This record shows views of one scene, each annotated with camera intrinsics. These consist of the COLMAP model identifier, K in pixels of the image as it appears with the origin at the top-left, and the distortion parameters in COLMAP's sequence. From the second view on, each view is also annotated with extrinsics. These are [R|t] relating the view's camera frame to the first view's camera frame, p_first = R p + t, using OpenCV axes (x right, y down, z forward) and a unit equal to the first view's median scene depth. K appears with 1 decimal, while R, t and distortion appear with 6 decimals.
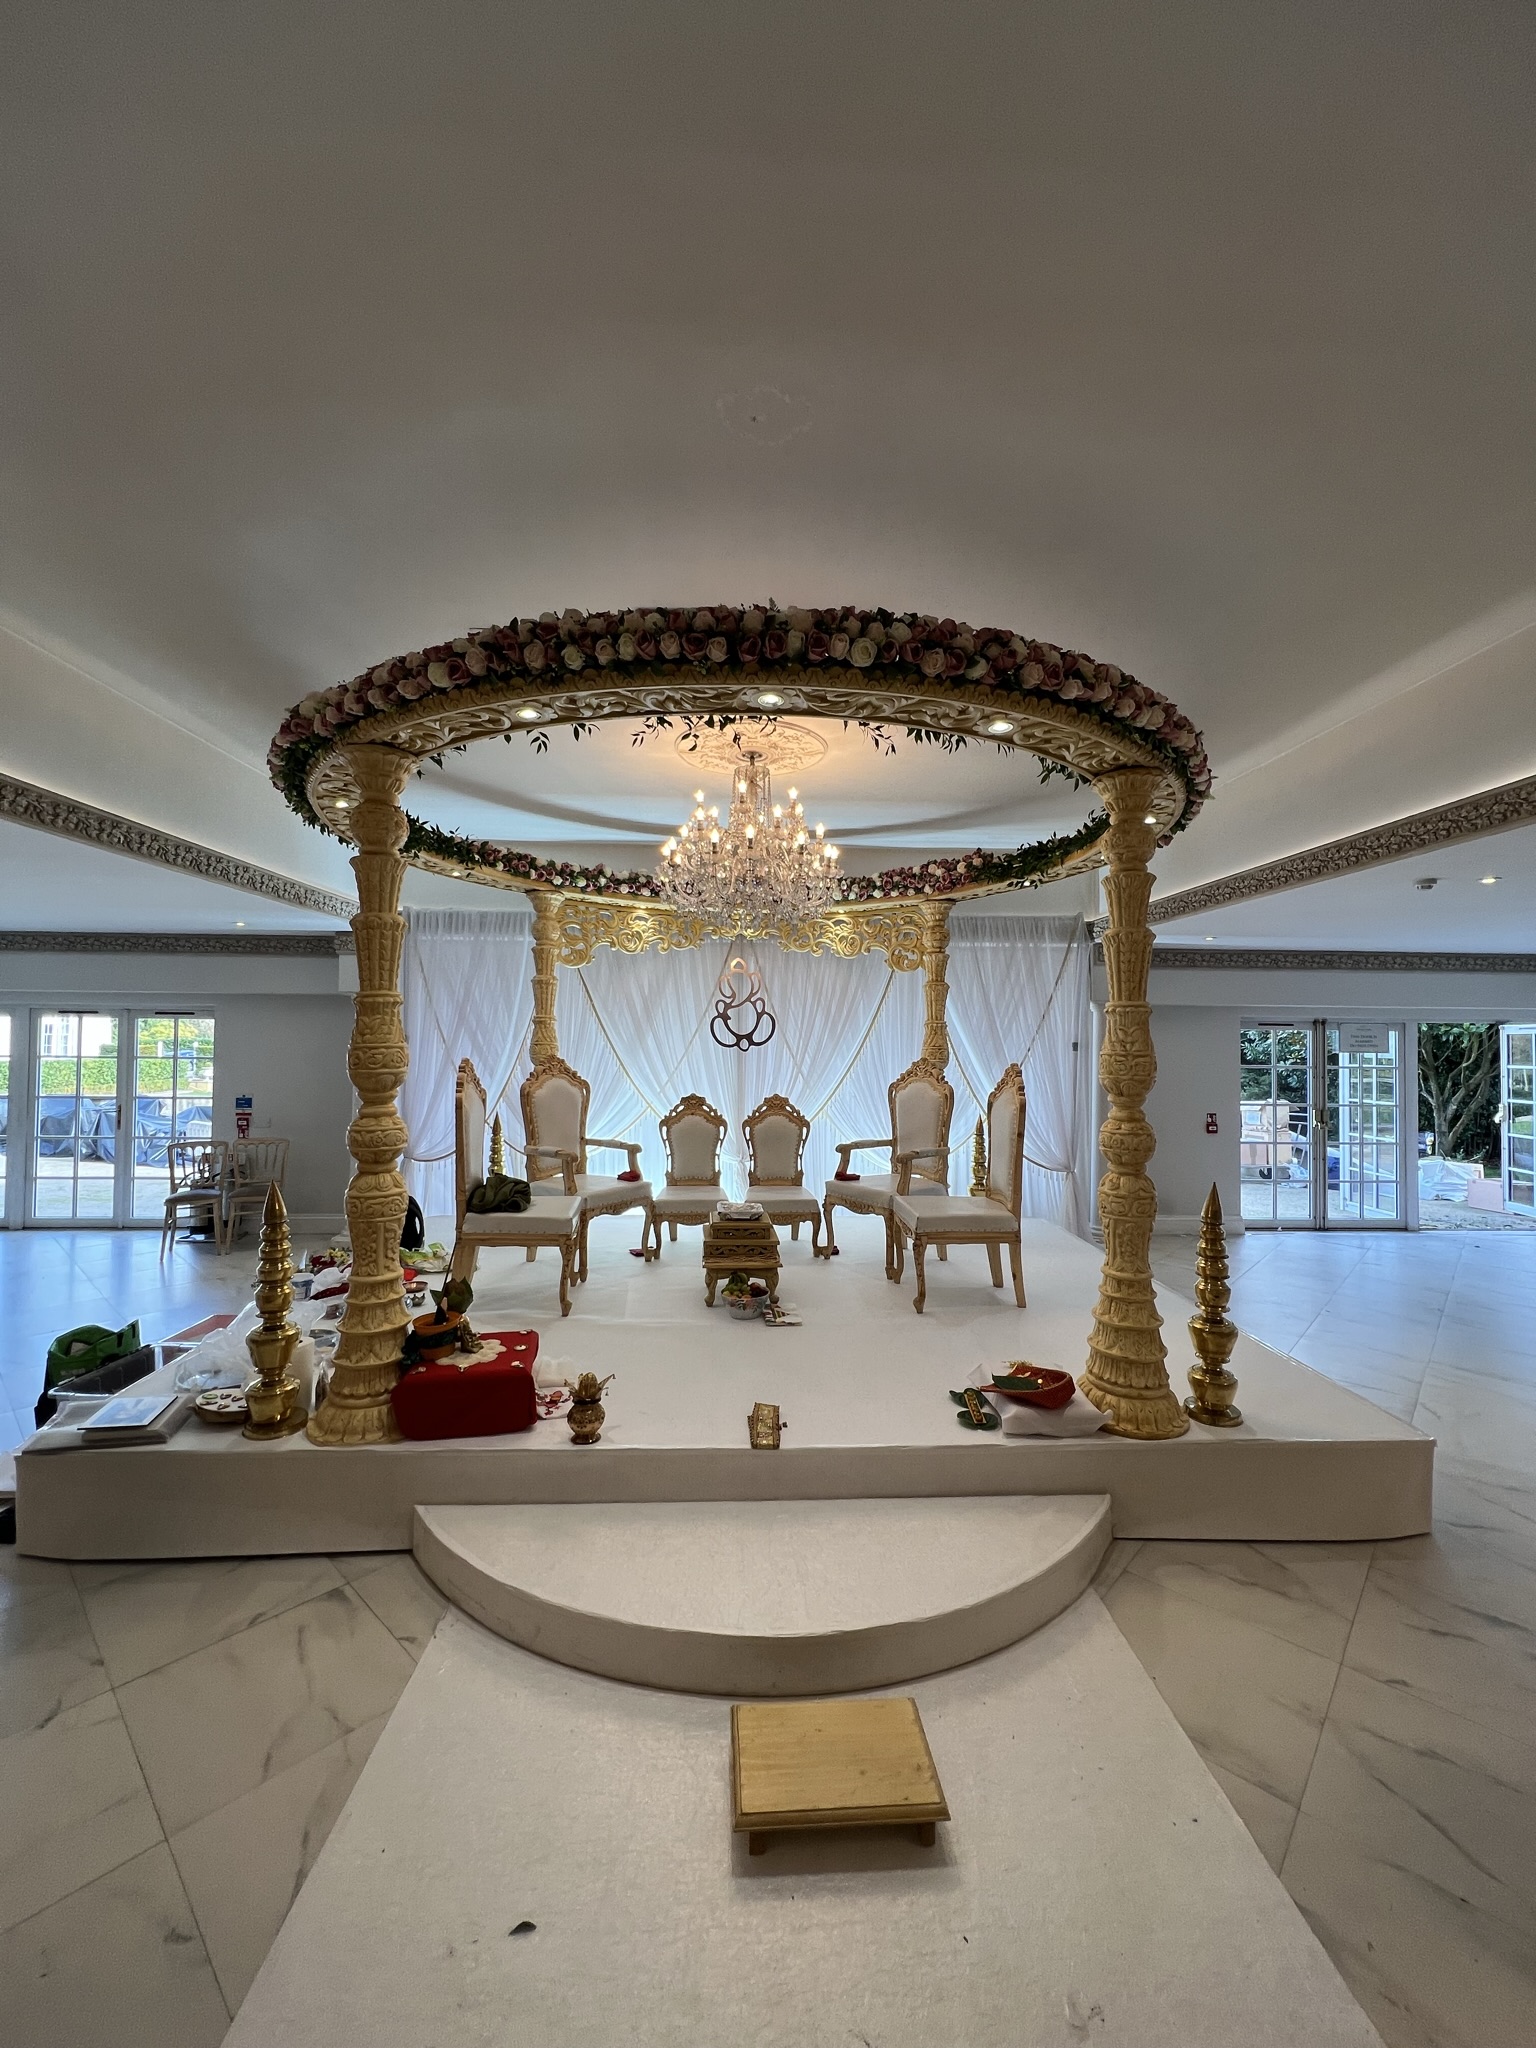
lens RADIAL K [[823.7, 0, 800.7], [0, 823.7, 1023.3], [0, 0, 1]] dist [-0.000914, -0.000051]
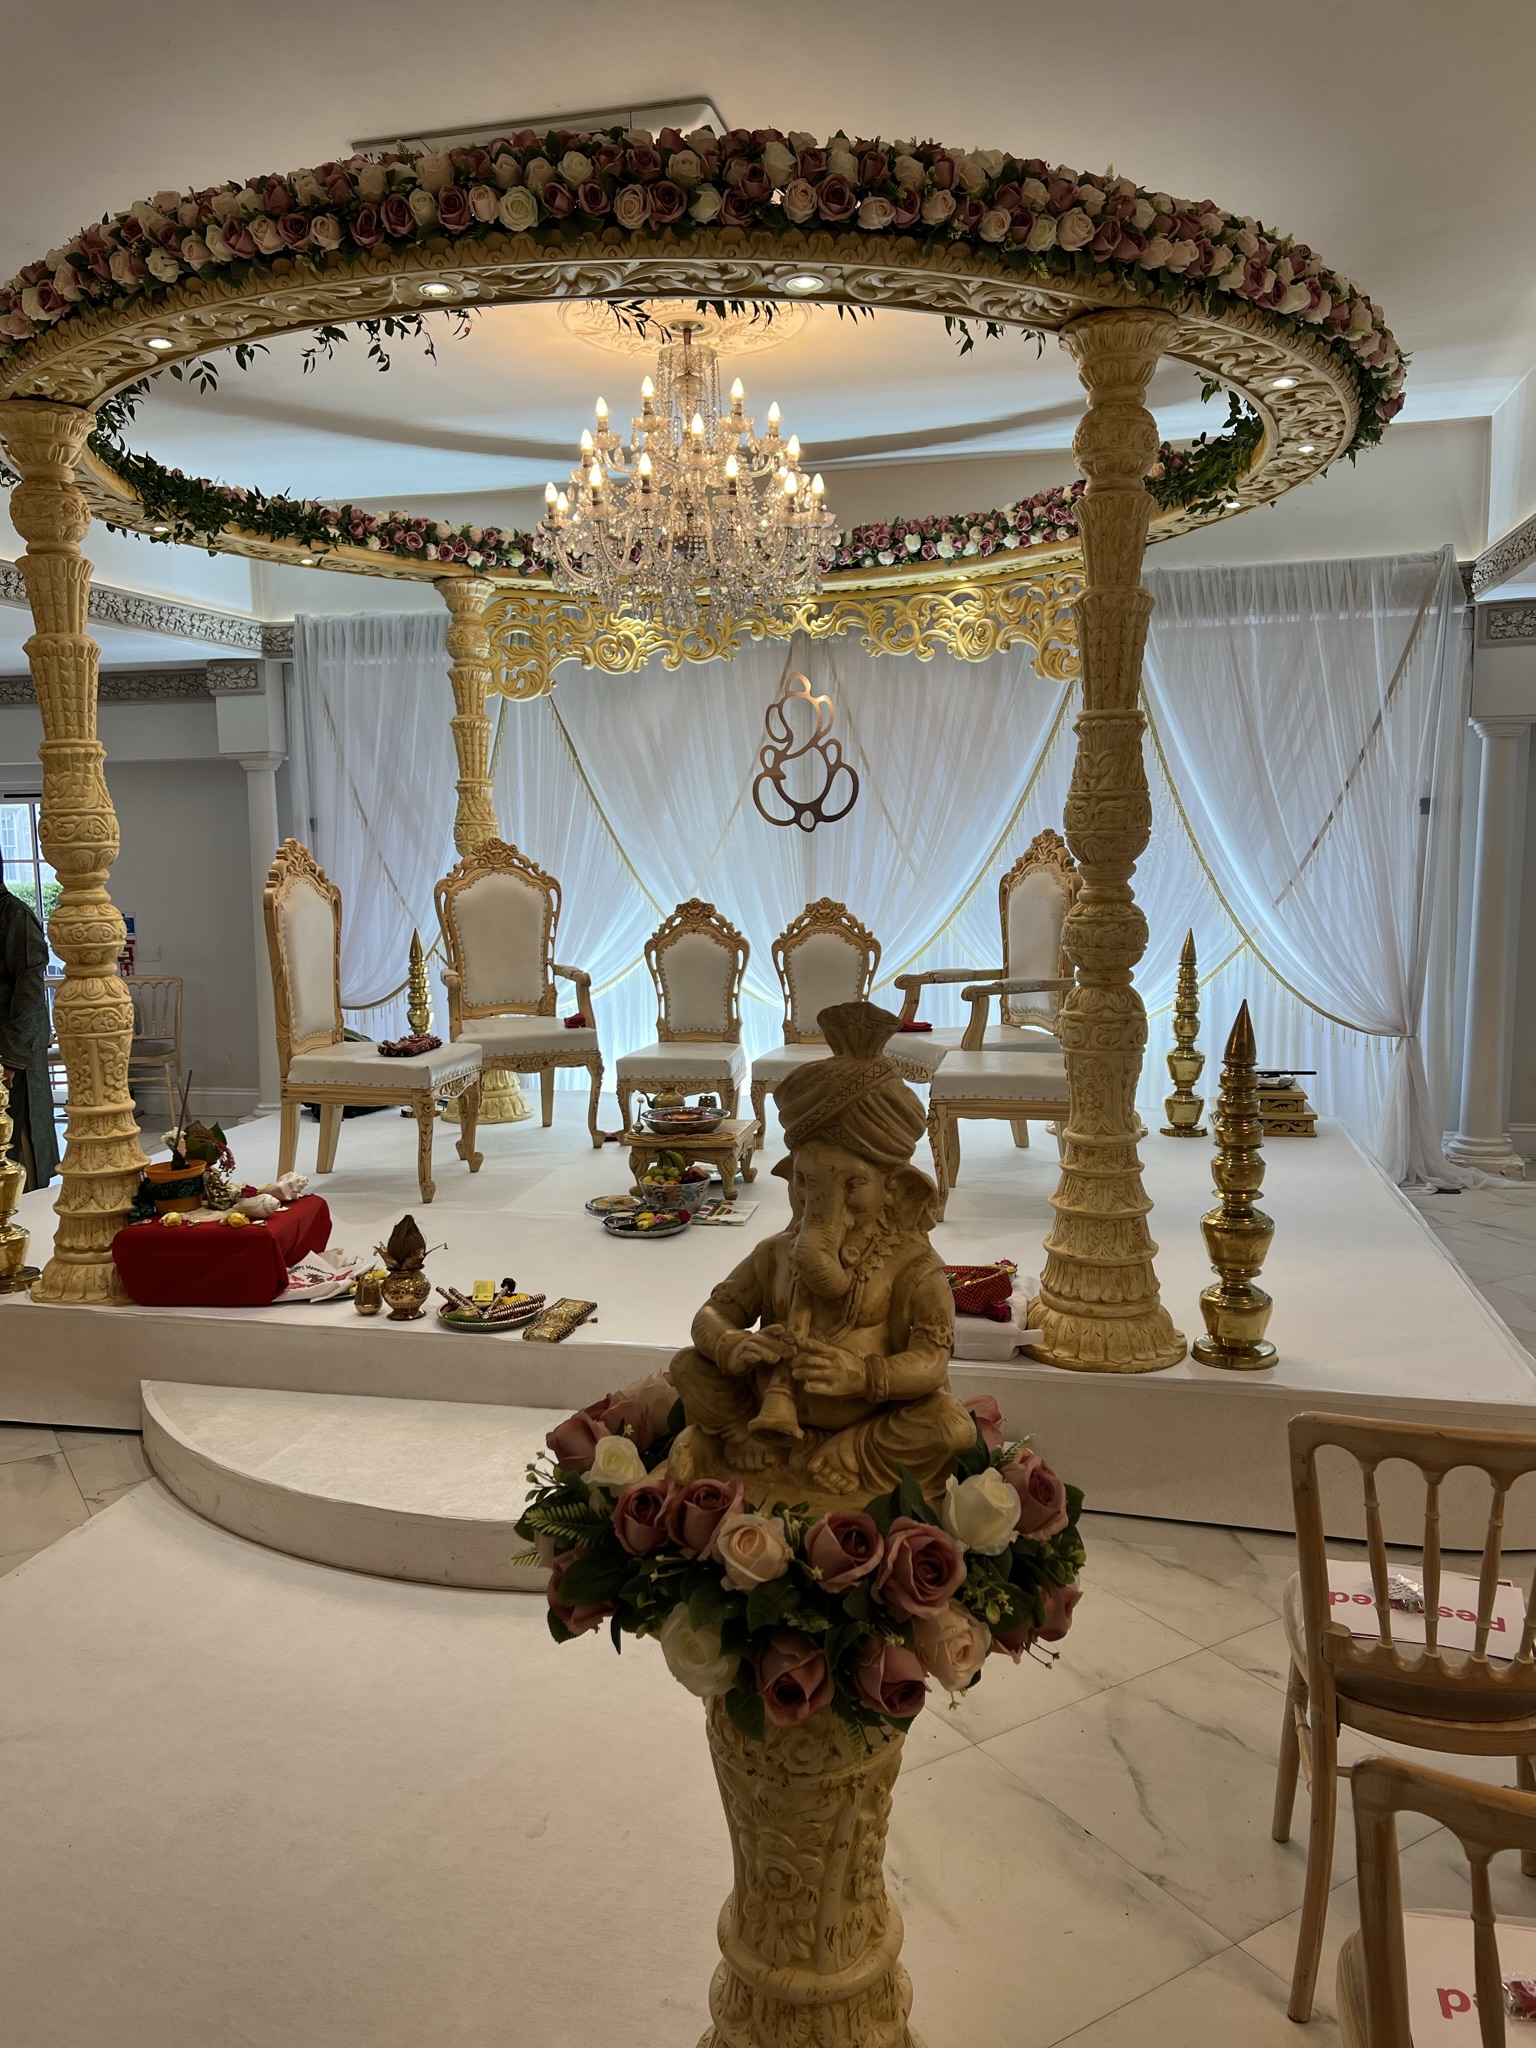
lens RADIAL K [[1520.9, 0, 768.0], [0, 1520.9, 1024.0], [0, 0, 1]] dist [0.062727, -0.066408]
pose [[0.963339, 0.009433, -0.268120, 0.475265], [0.029523, 0.989585, 0.140889, 0.038281], [0.266657, -0.143640, 0.953028, -0.207623]]
